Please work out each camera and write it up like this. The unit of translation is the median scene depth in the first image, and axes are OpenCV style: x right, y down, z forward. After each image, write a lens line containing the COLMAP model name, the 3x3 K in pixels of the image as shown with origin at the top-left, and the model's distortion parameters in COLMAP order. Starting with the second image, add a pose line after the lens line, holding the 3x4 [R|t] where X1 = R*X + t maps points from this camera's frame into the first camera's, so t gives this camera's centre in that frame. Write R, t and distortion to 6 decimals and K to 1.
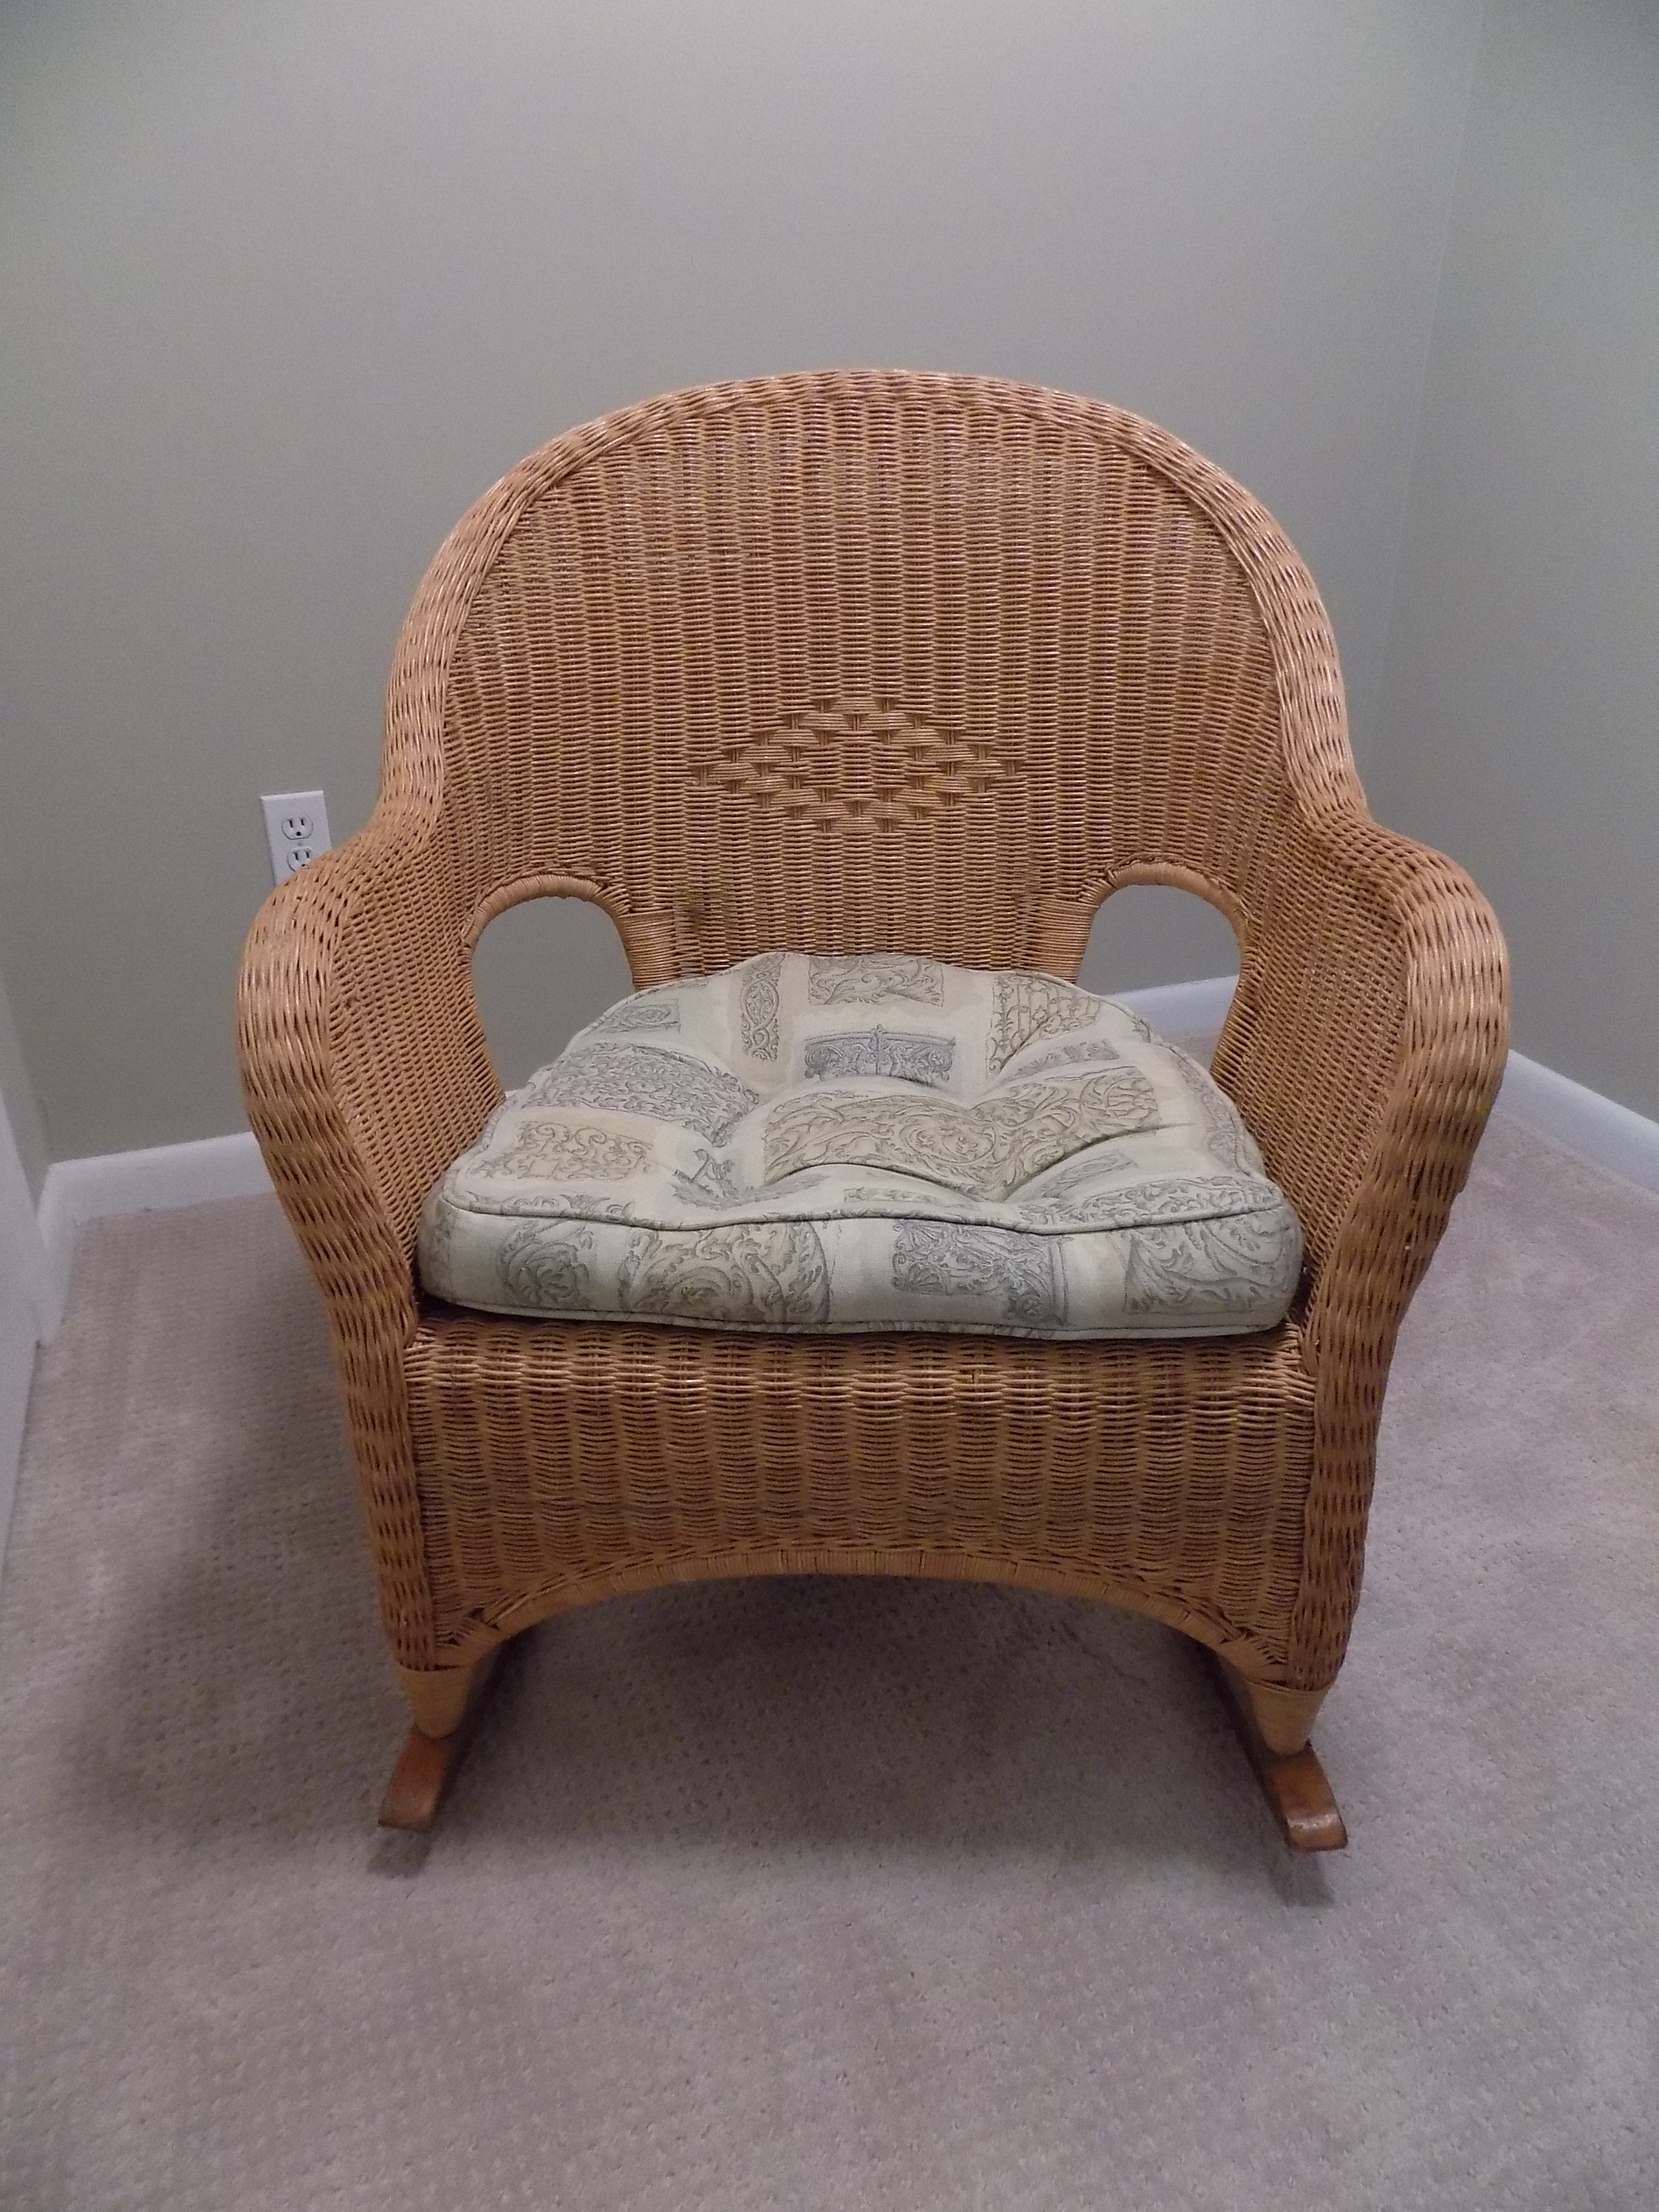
lens RADIAL K [[1423.2, 0, 829.5], [0, 1423.2, 1106.0], [0, 0, 1]] dist [-0.015404, 0.000082]
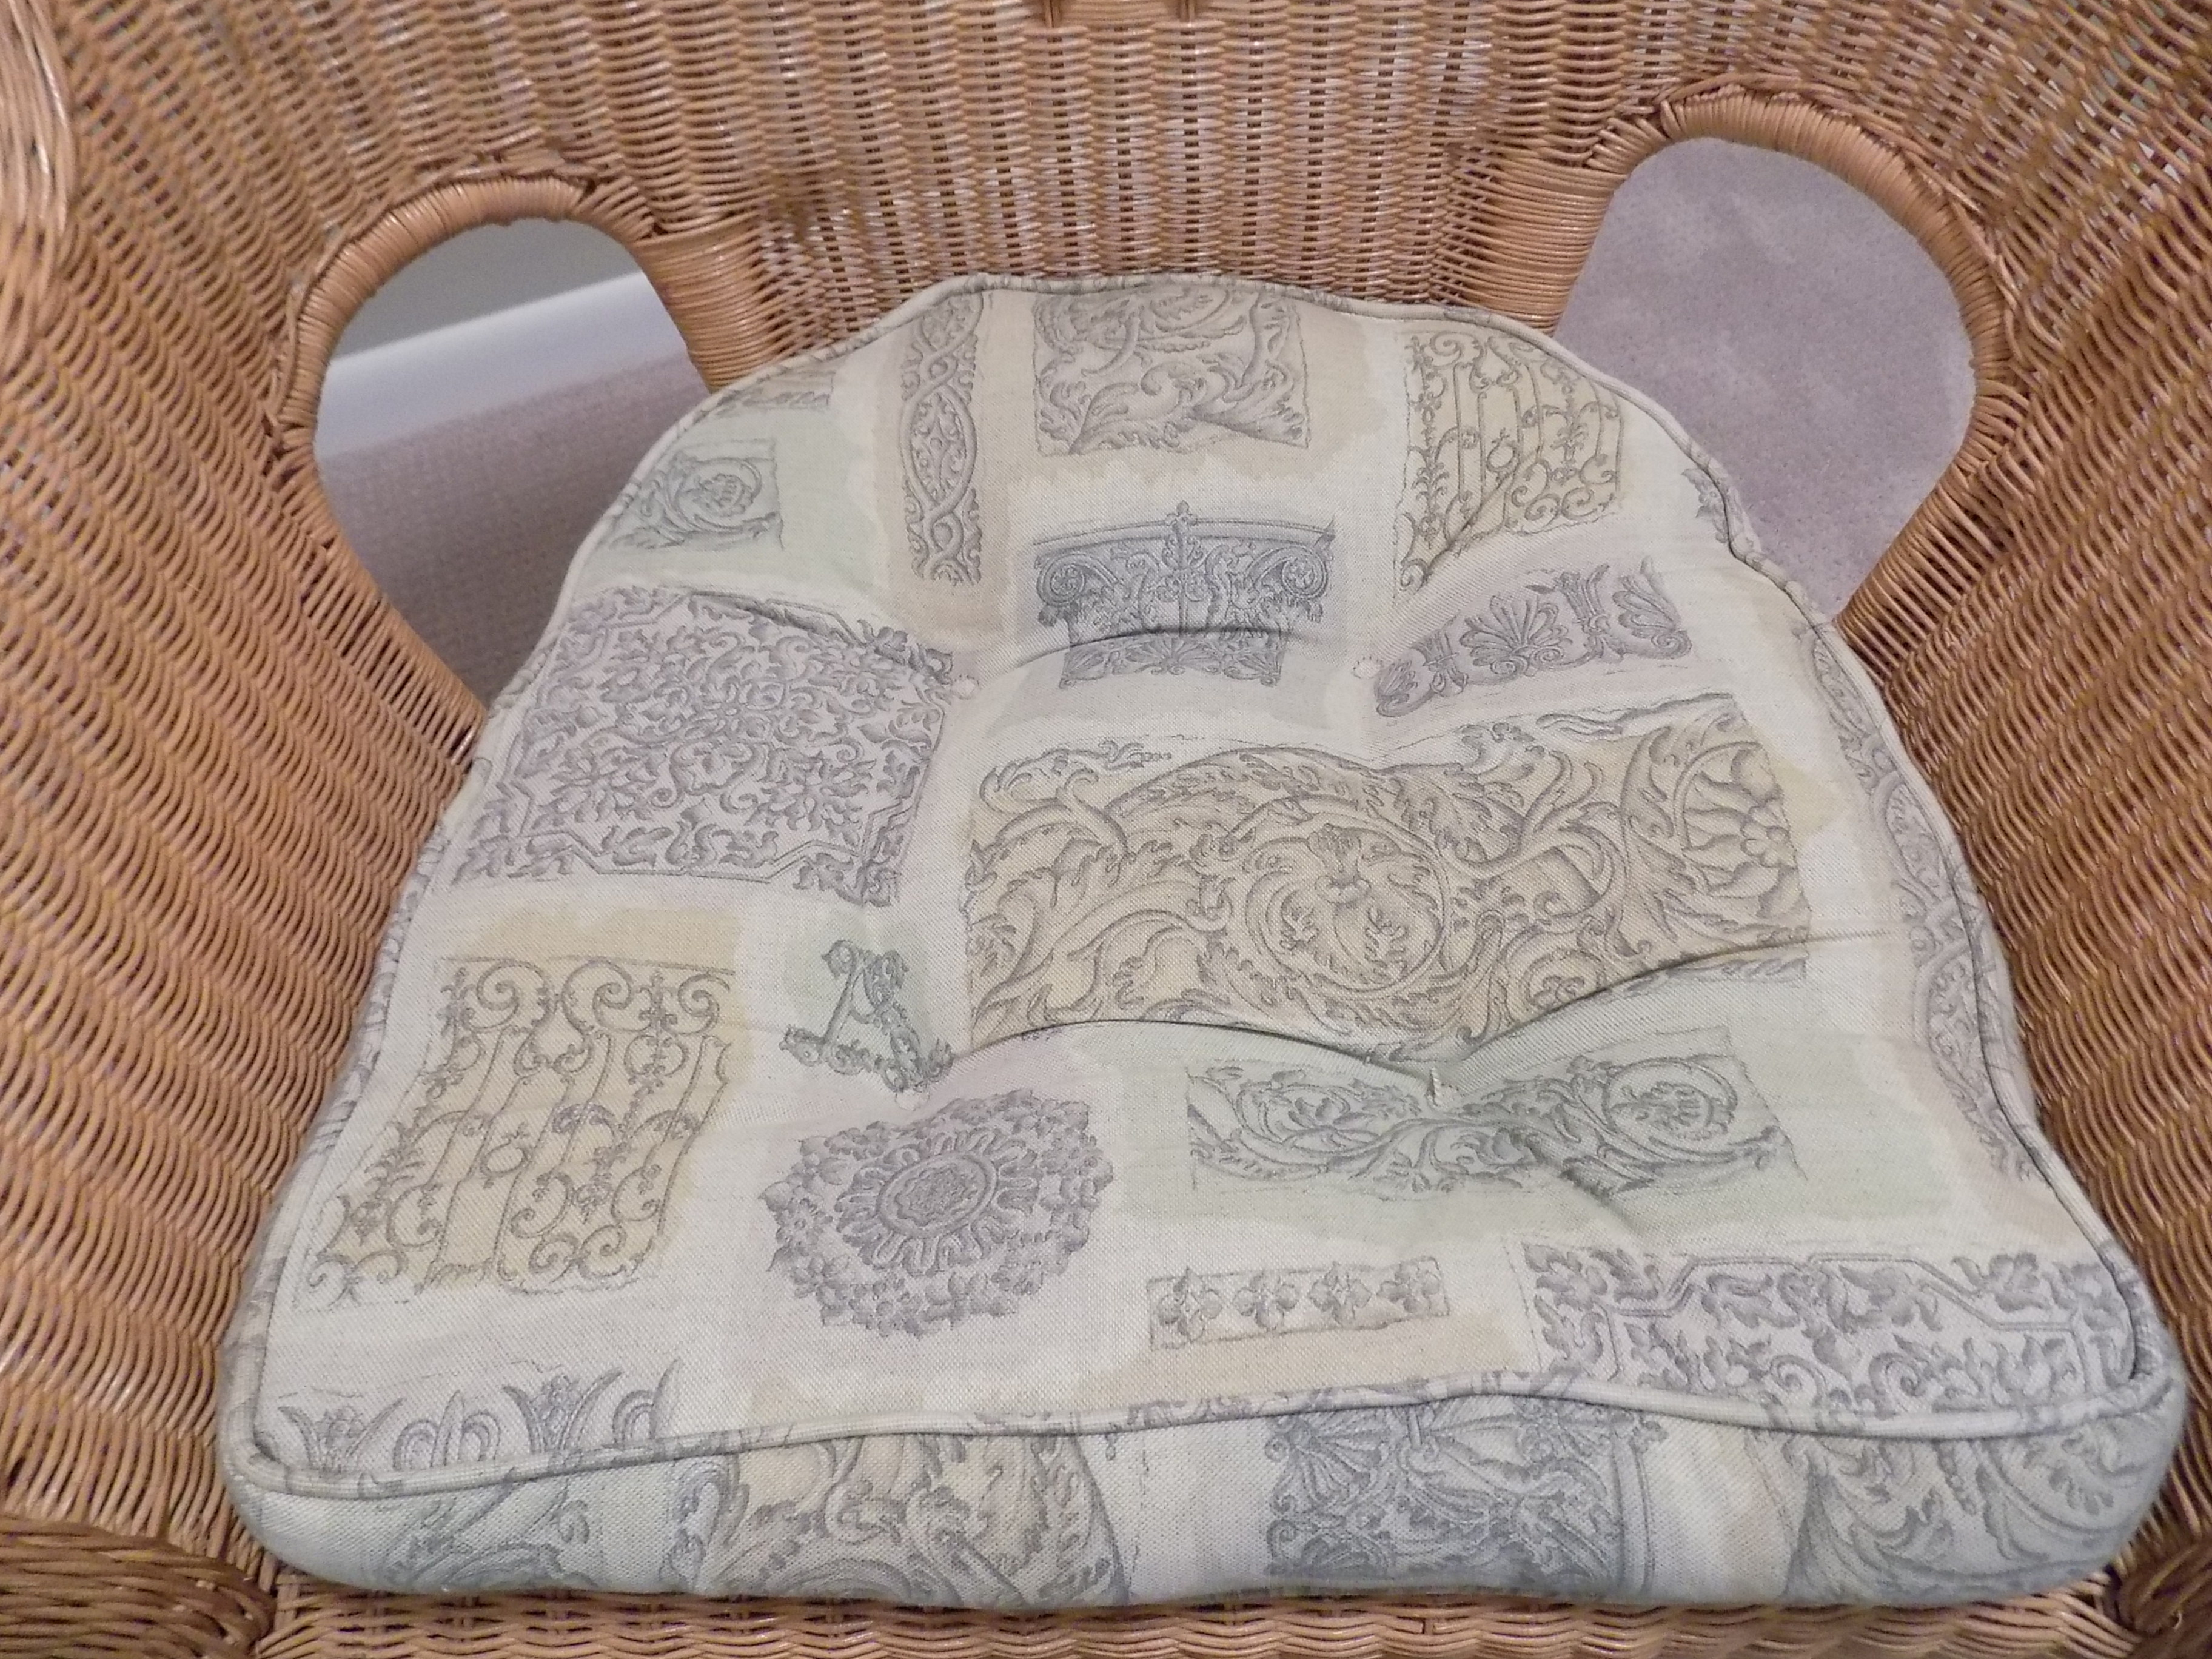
lens RADIAL K [[1542.8, 0, 1106.0], [0, 1542.8, 829.5], [0, 0, 1]] dist [-0.062599, 0.082018]
pose [[0.998900, -0.046882, 0.000653, 0.002956], [0.040633, 0.872526, 0.486874, -0.233915], [-0.023396, -0.486312, 0.873472, 0.507291]]
